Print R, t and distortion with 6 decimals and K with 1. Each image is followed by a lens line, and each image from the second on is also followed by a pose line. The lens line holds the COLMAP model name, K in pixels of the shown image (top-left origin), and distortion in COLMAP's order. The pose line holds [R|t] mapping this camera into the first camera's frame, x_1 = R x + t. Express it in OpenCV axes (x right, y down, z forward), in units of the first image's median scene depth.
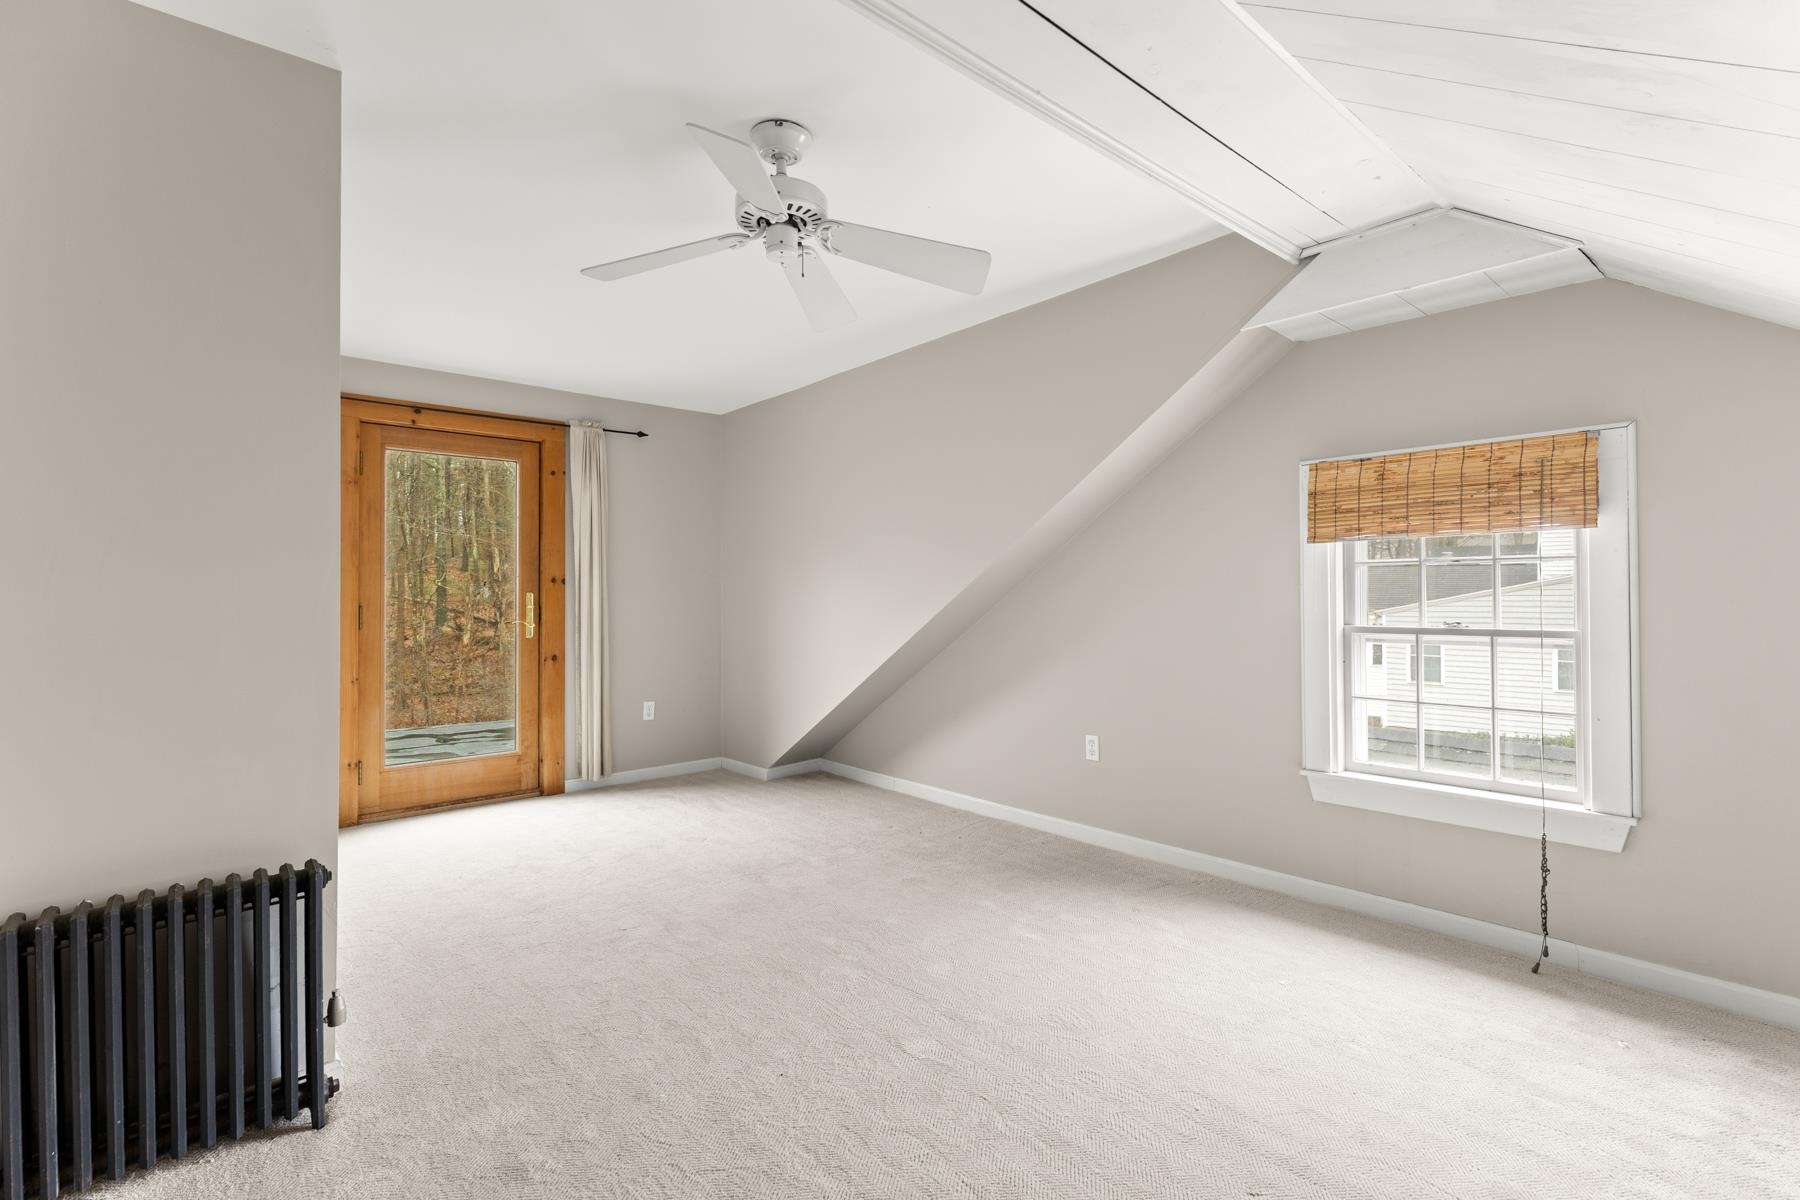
lens RADIAL K [[826.9, 0, 900.6], [0, 826.9, 587.4], [0, 0, 1]] dist [0.000223, 0.000086]
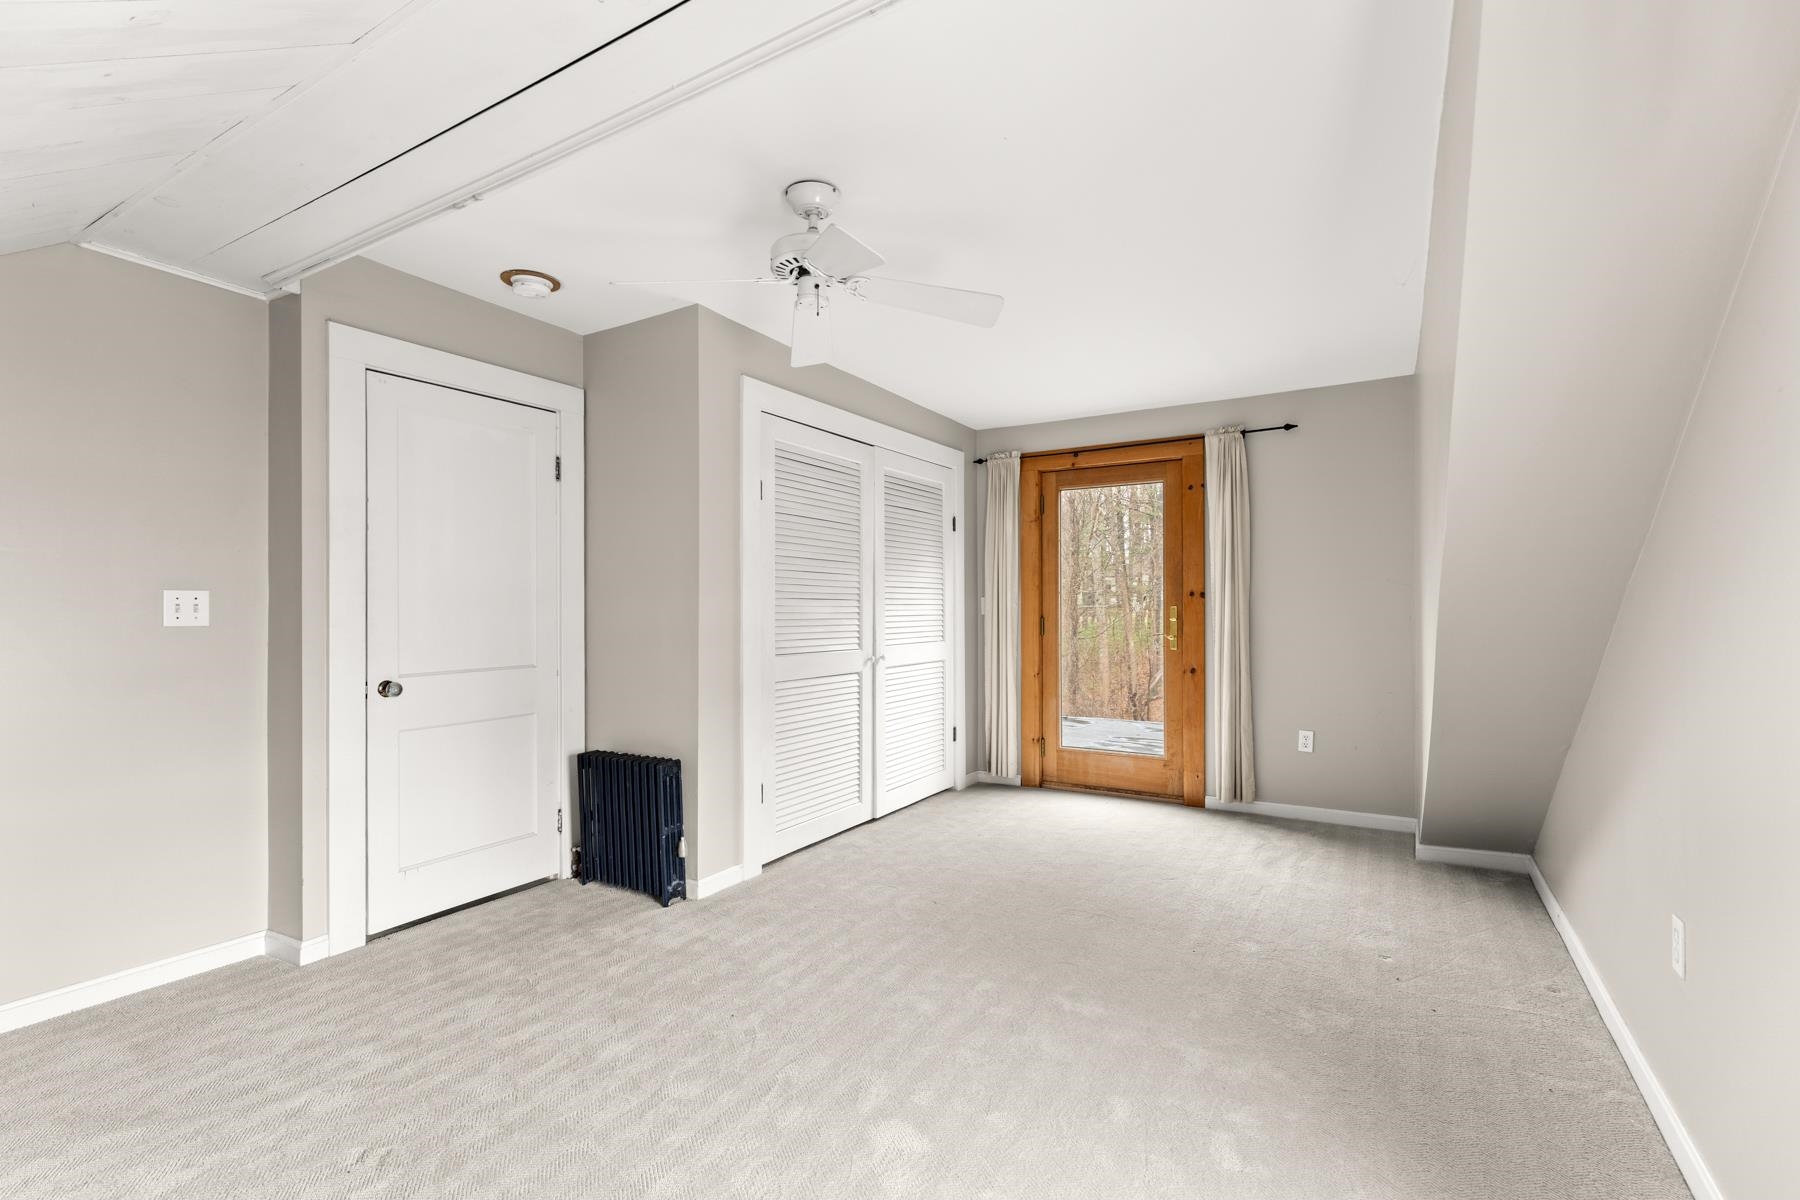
lens RADIAL K [[822.9, 0, 897.4], [0, 822.9, 602.4], [0, 0, 1]] dist [0.002726, -0.000058]
pose [[0.292367, -0.004589, -0.956295, 0.446739], [0.009162, 0.999956, -0.001998, 0.000587], [0.956262, -0.008177, 0.292396, 0.374216]]
